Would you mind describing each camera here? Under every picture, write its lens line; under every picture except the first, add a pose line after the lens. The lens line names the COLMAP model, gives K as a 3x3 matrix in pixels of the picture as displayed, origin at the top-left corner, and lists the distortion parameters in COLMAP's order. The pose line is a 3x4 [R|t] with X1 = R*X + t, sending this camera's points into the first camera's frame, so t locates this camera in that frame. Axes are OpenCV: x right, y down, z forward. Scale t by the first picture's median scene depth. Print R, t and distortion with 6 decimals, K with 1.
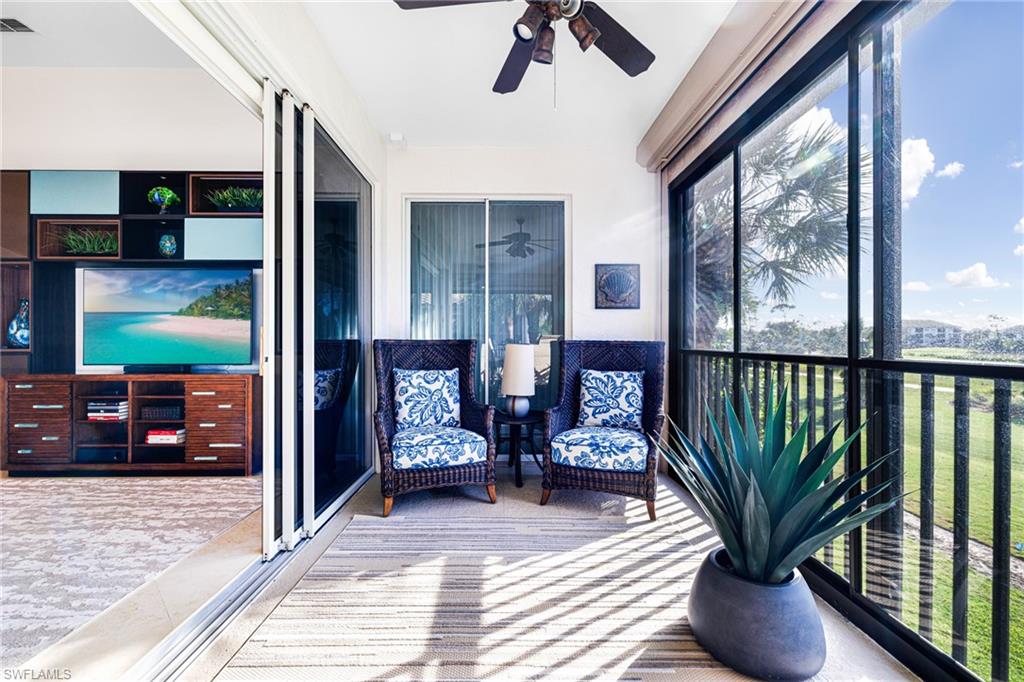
lens RADIAL K [[446.5, 0, 510.4], [0, 446.5, 345.6], [0, 0, 1]] dist [-0.002753, 0.000611]
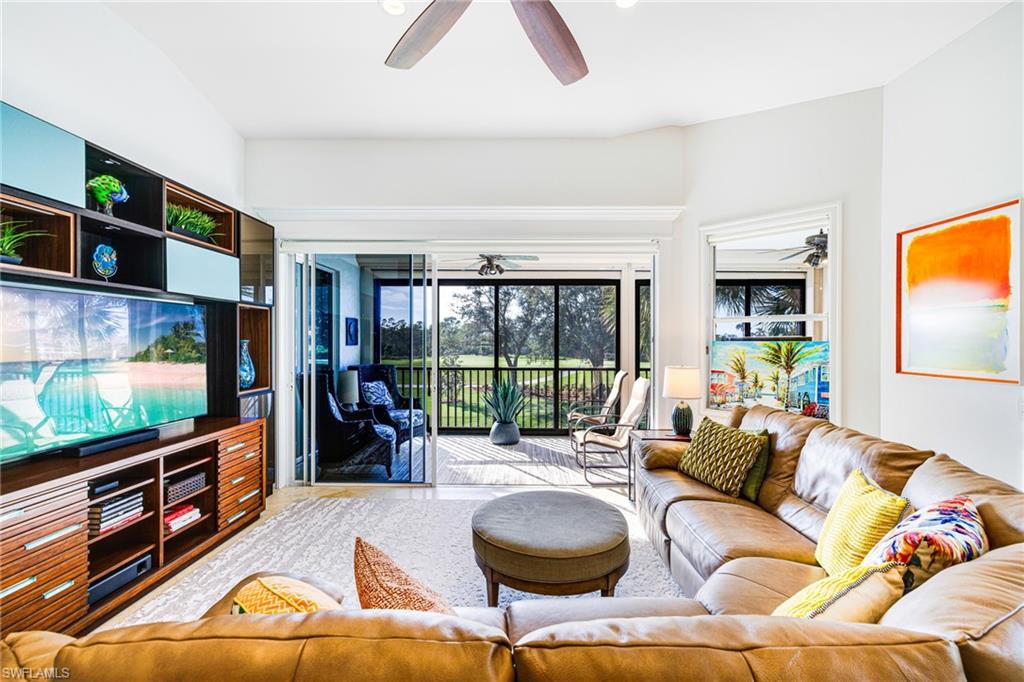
lens RADIAL K [[446.5, 0, 512.7], [0, 446.5, 340.9], [0, 0, 1]] dist [-0.002753, 0.000611]
pose [[0.009545, -0.001077, 0.999954, -1.464549], [0.008881, 0.999960, 0.000993, -0.097284], [-0.999915, 0.008872, 0.009554, 0.380238]]
